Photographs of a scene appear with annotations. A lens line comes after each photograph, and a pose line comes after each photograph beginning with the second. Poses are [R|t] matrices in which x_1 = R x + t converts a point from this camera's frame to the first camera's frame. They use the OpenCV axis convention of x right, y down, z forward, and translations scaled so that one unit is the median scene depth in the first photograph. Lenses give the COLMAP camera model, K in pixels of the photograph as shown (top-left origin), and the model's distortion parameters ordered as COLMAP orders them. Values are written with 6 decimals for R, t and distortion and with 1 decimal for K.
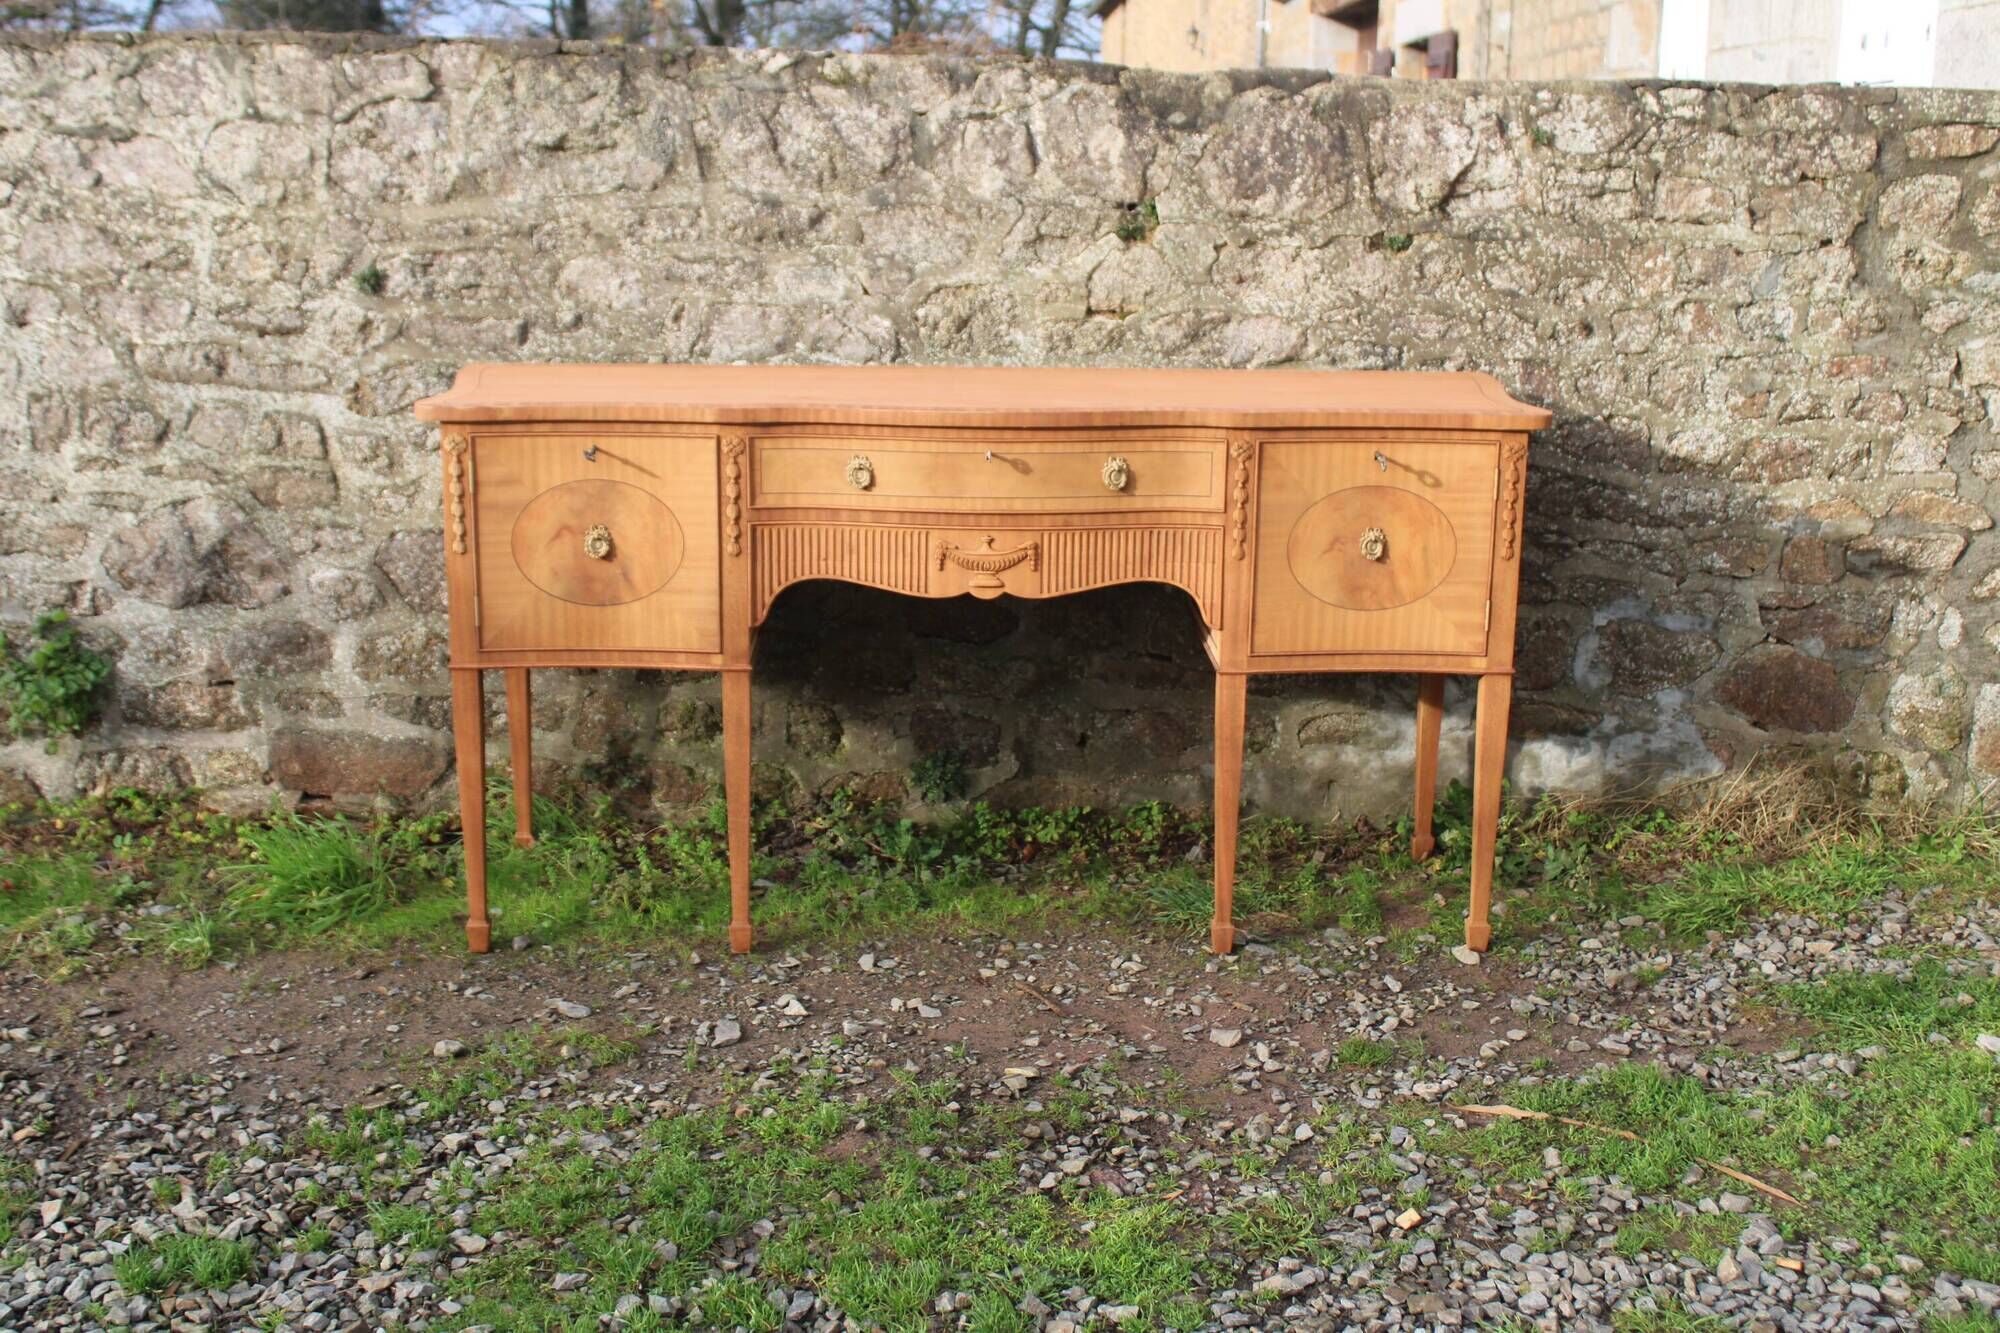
lens RADIAL K [[2295.3, 0, 978.6], [0, 2295.3, 639.0], [0, 0, 1]] dist [-0.107721, 0.157069]
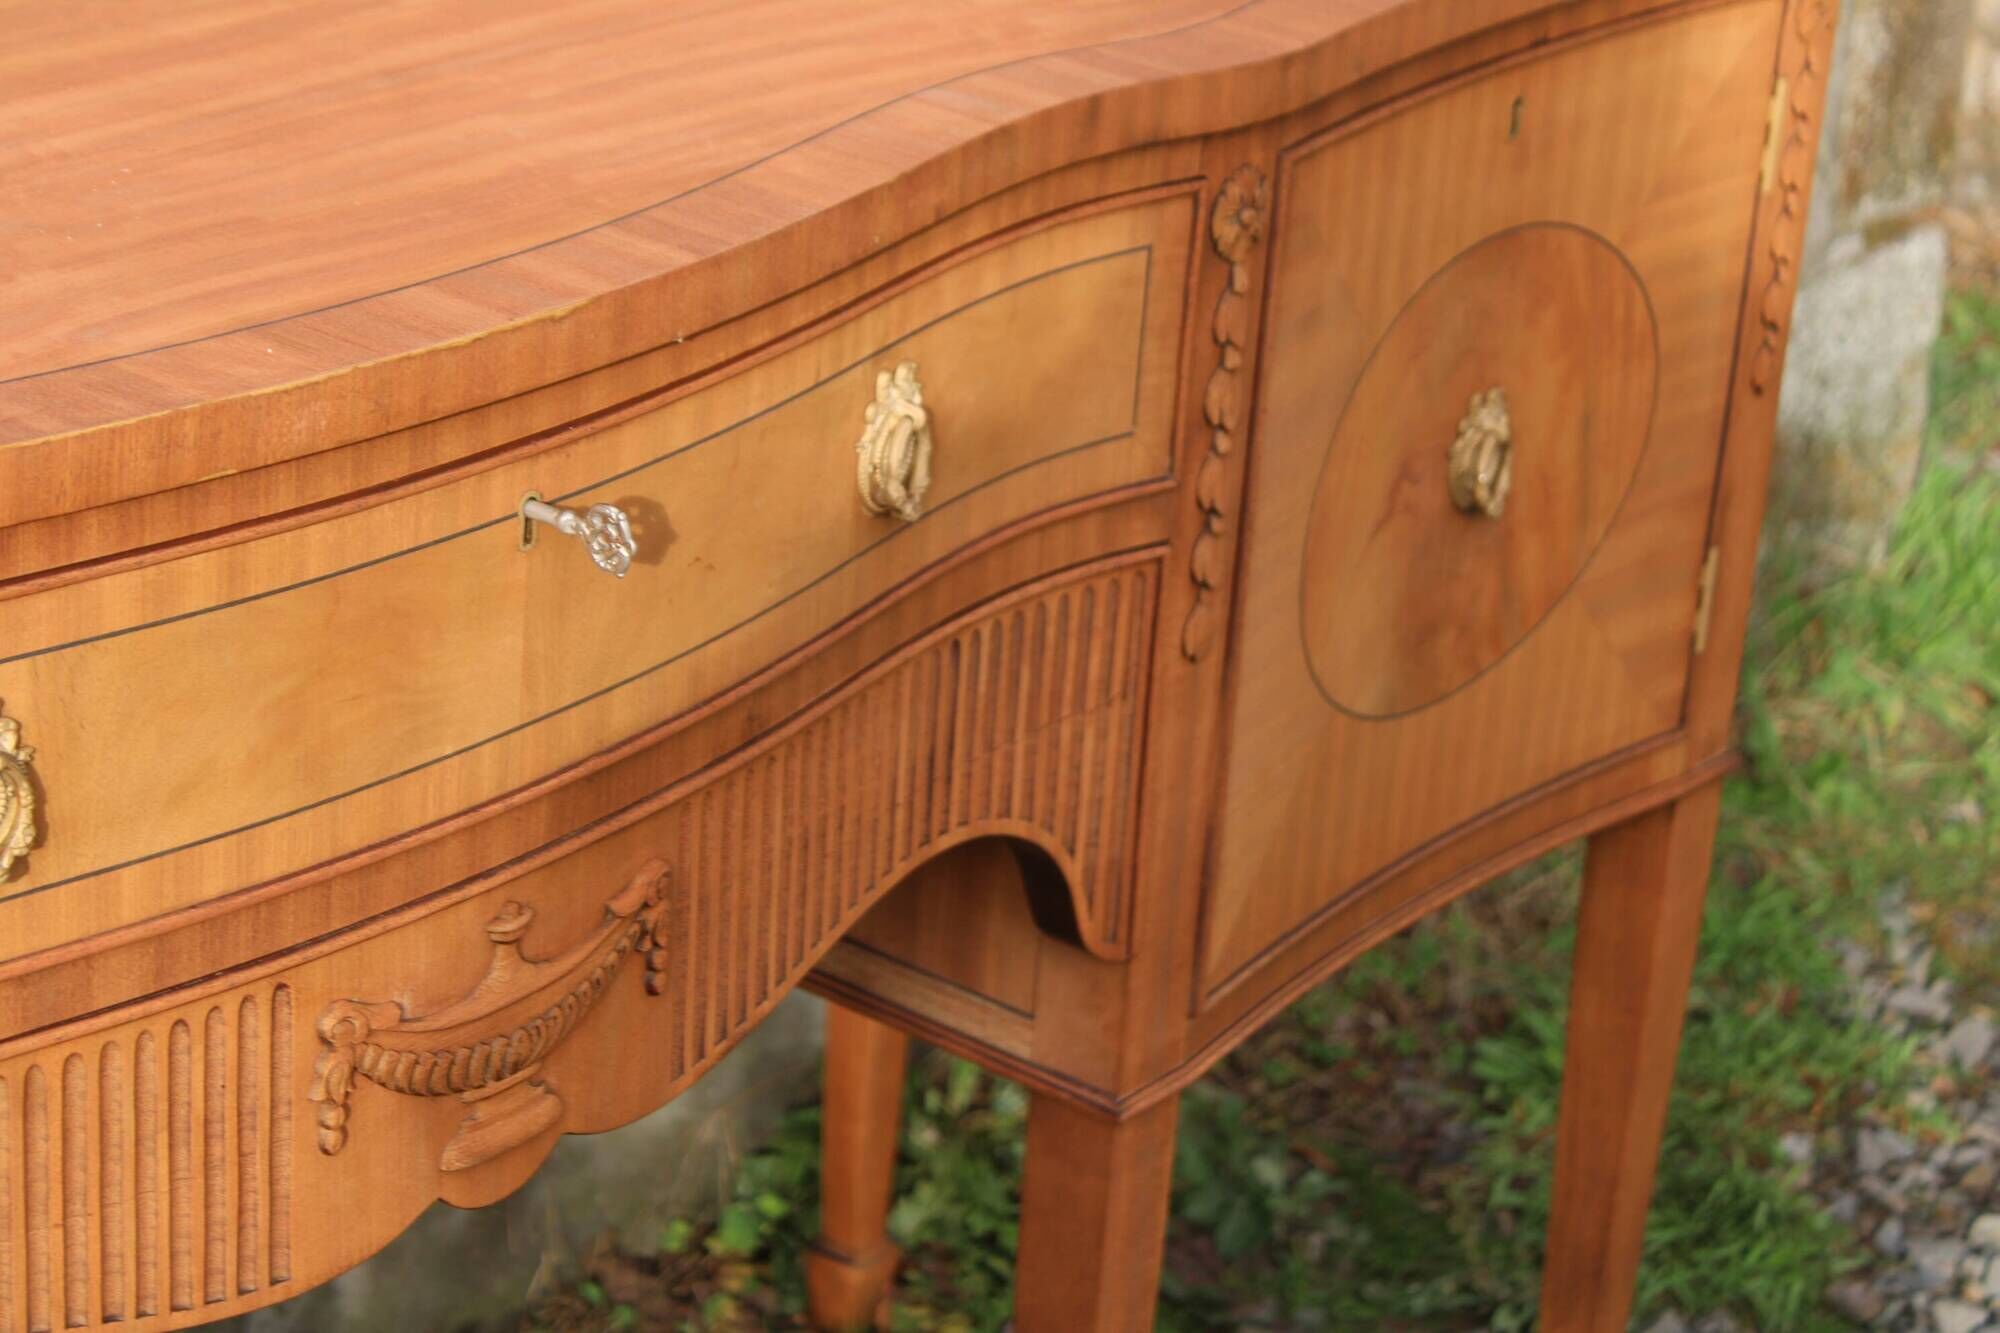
lens RADIAL K [[4793.6, 0, 975.6], [0, 4793.6, 661.8], [0, 0, 1]] dist [0.062570, 0.329552]
pose [[0.628340, -0.269244, 0.729861, -0.231055], [0.118512, 0.960376, 0.252254, -0.143300], [-0.768859, -0.072004, 0.635352, 0.626504]]
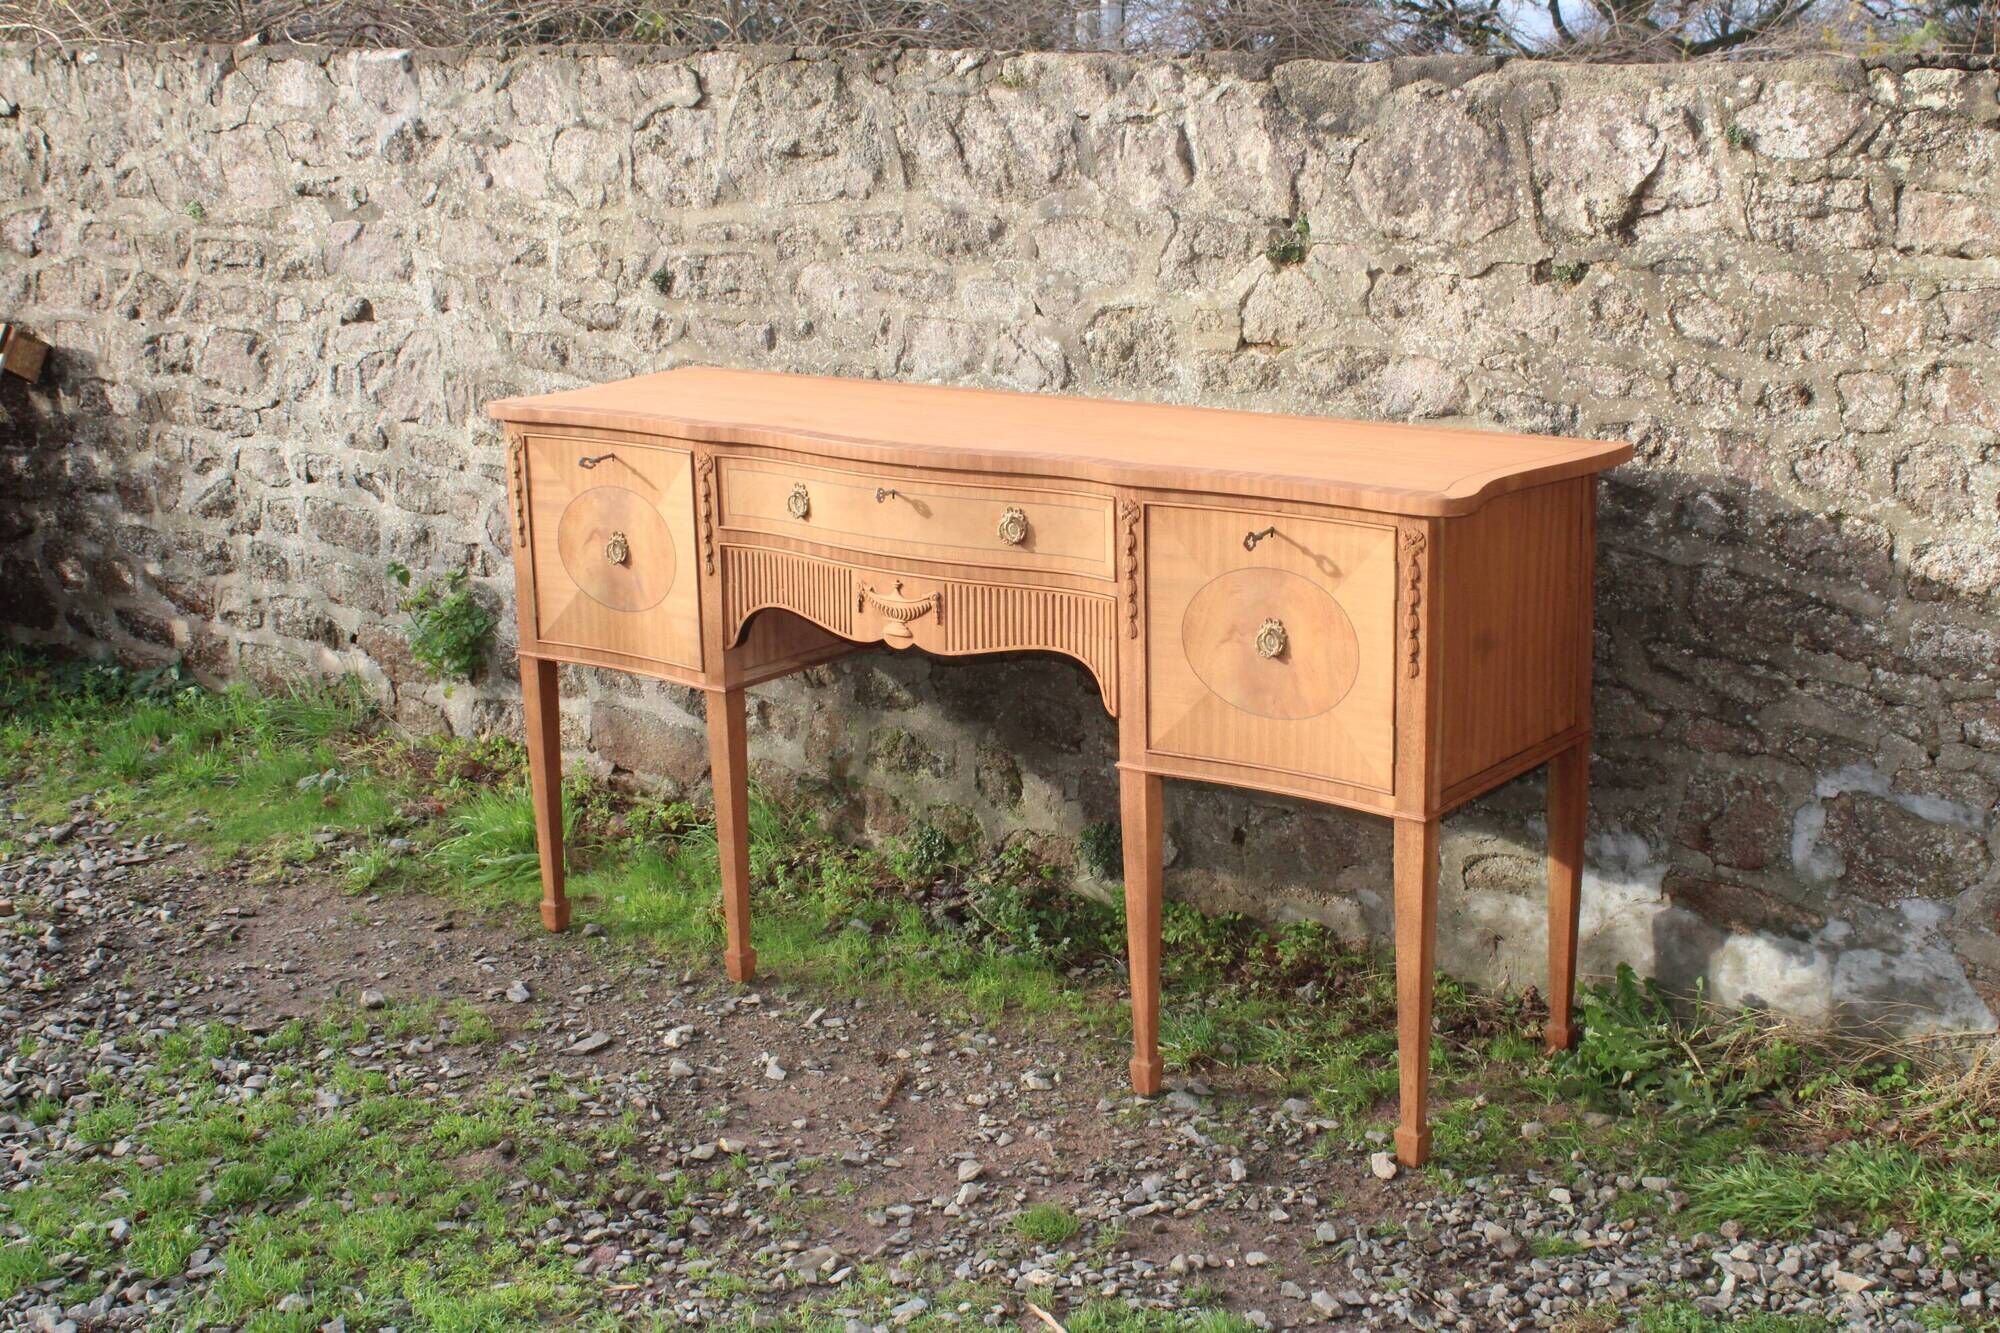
lens RADIAL K [[2565.5, 0, 1003.0], [0, 2565.5, 639.1], [0, 0, 1]] dist [-0.069294, 0.100250]
pose [[0.773807, 0.115939, -0.622721, 0.600118], [-0.121949, 0.991983, 0.033152, -0.053595], [0.621572, 0.050287, 0.781741, 0.193828]]
